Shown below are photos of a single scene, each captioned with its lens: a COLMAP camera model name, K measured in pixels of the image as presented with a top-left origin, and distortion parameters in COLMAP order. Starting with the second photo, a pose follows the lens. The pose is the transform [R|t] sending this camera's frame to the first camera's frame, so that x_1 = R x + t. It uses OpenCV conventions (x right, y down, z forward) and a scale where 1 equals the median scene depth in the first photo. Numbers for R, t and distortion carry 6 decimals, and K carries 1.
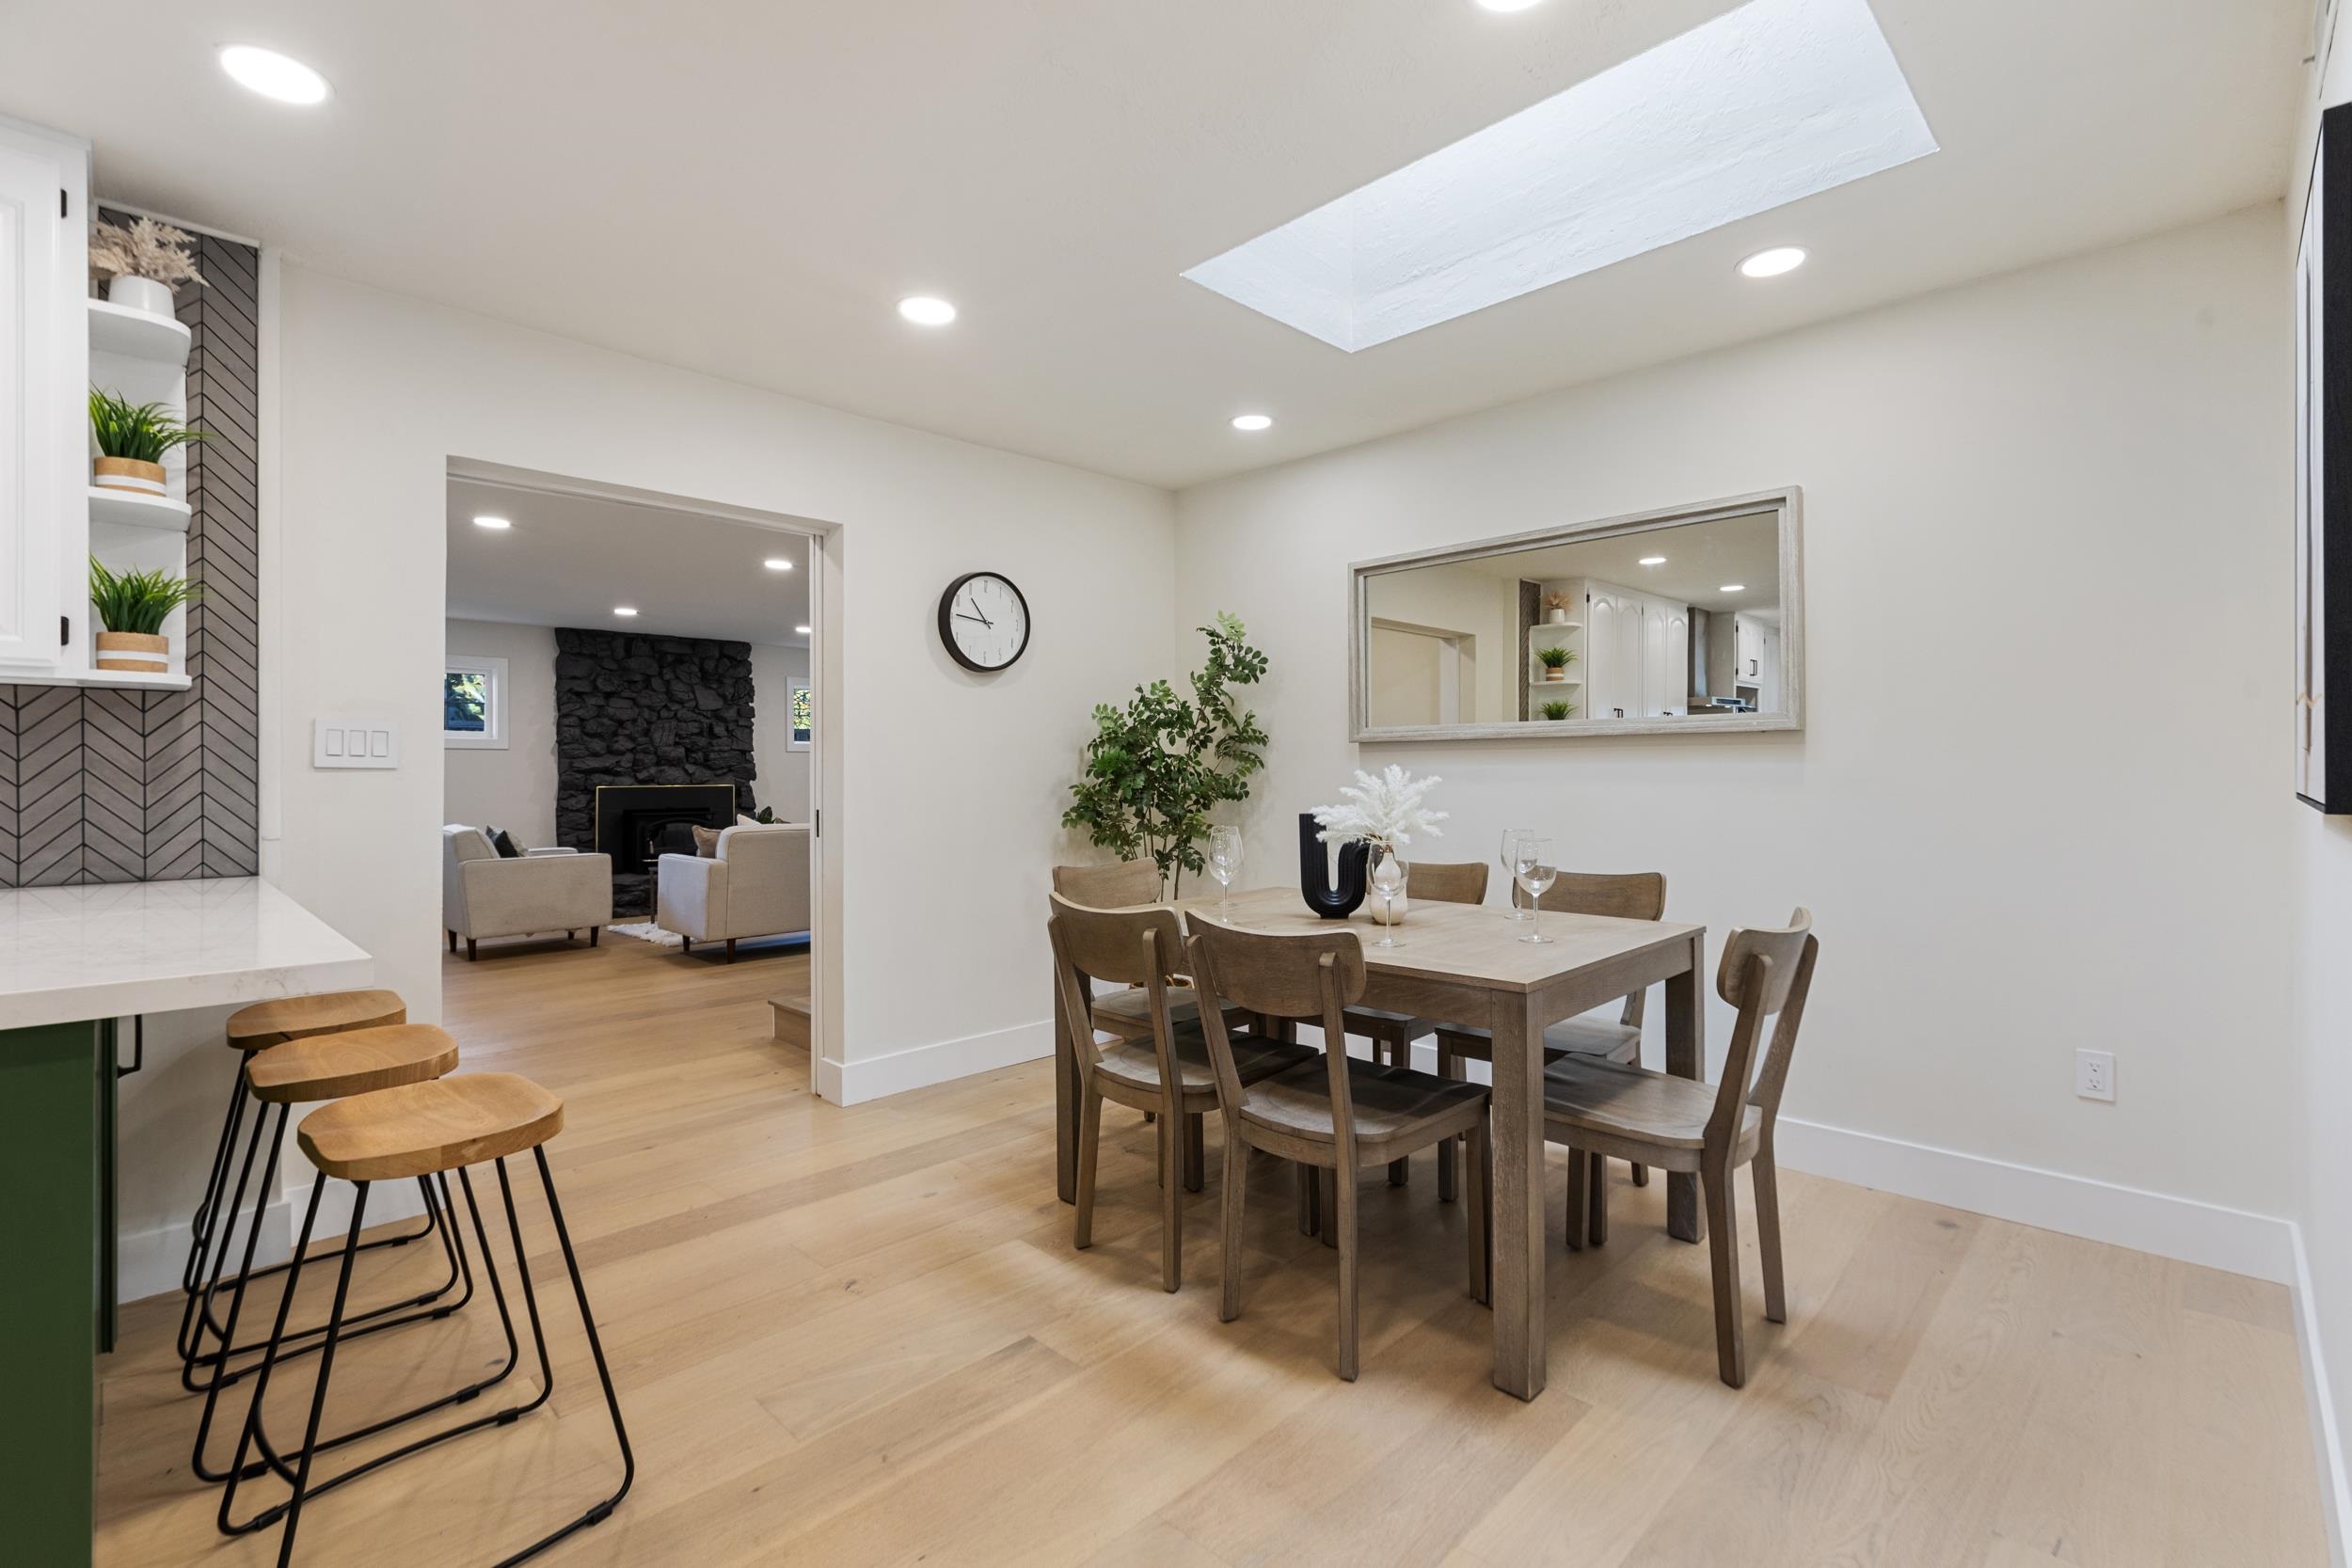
lens RADIAL K [[1058.5, 0, 1184.4], [0, 1058.5, 771.2], [0, 0, 1]] dist [0.002994, 0.000075]
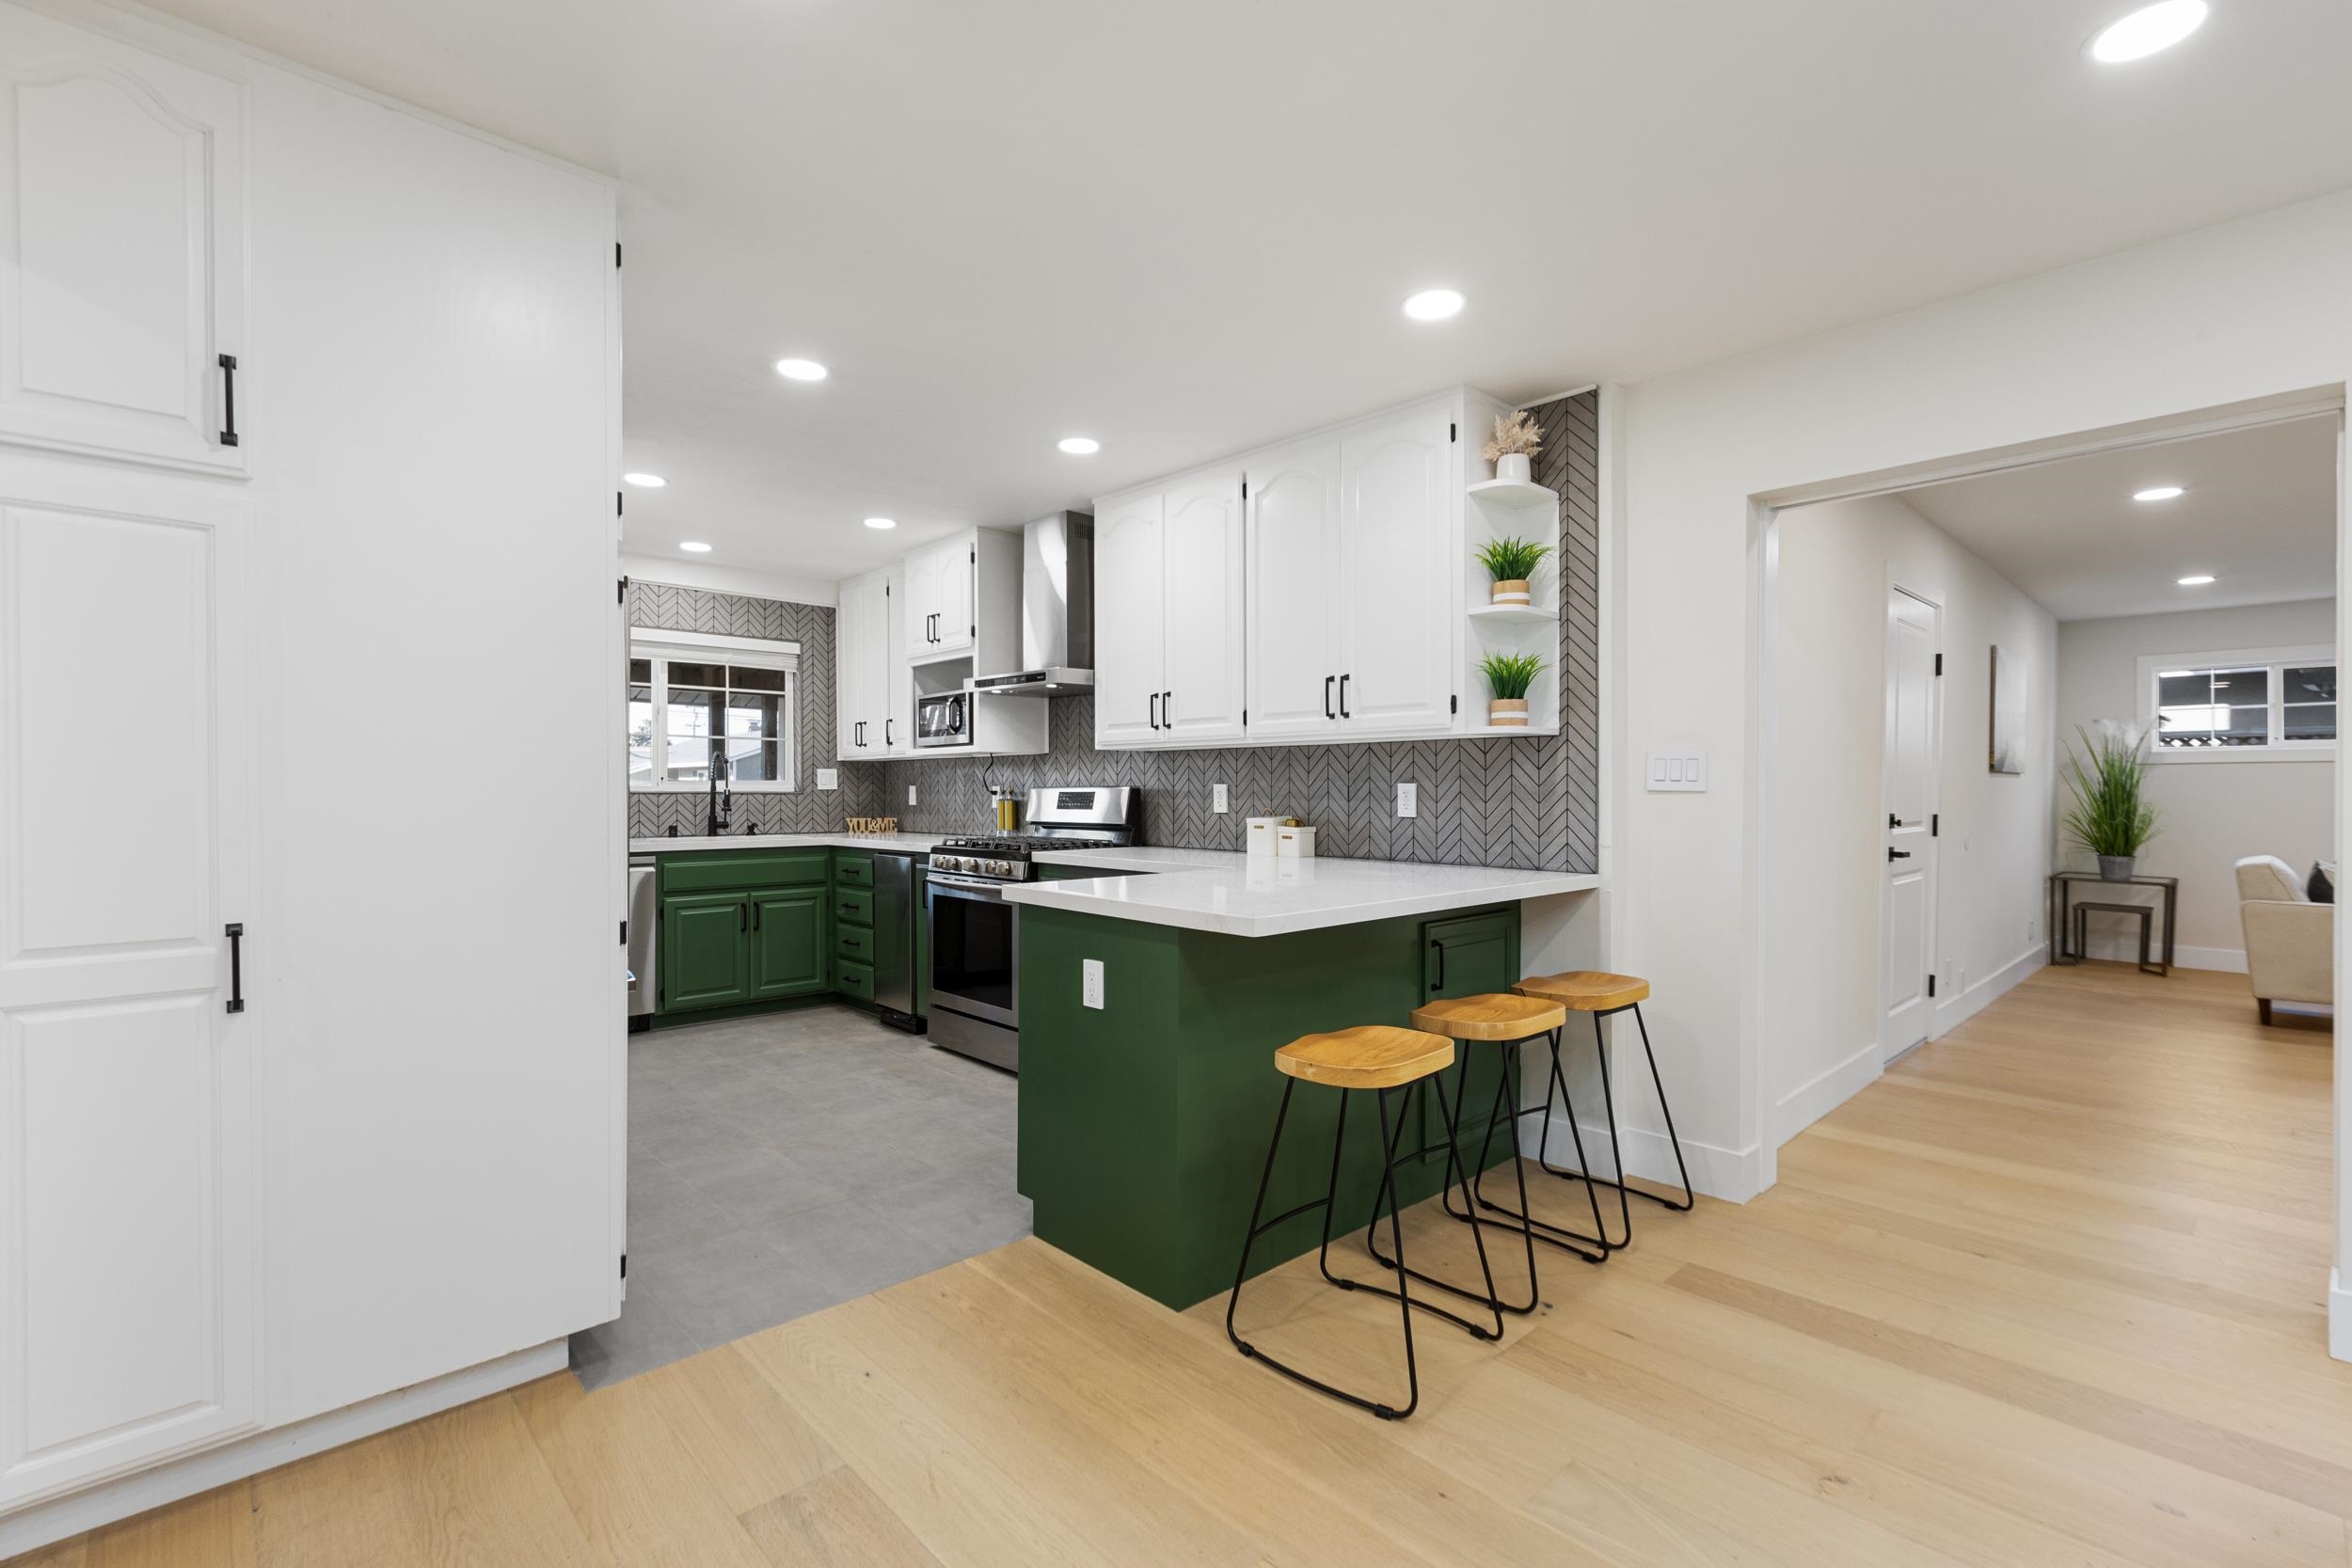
lens RADIAL K [[1041.1, 0, 1175.7], [0, 1041.1, 800.0], [0, 0, 1]] dist [-0.000669, -0.000051]
pose [[-0.044100, 0.009314, -0.998984, 0.453233], [-0.001543, 0.999955, 0.009391, -0.003667], [0.999026, 0.001956, -0.044084, 0.584429]]
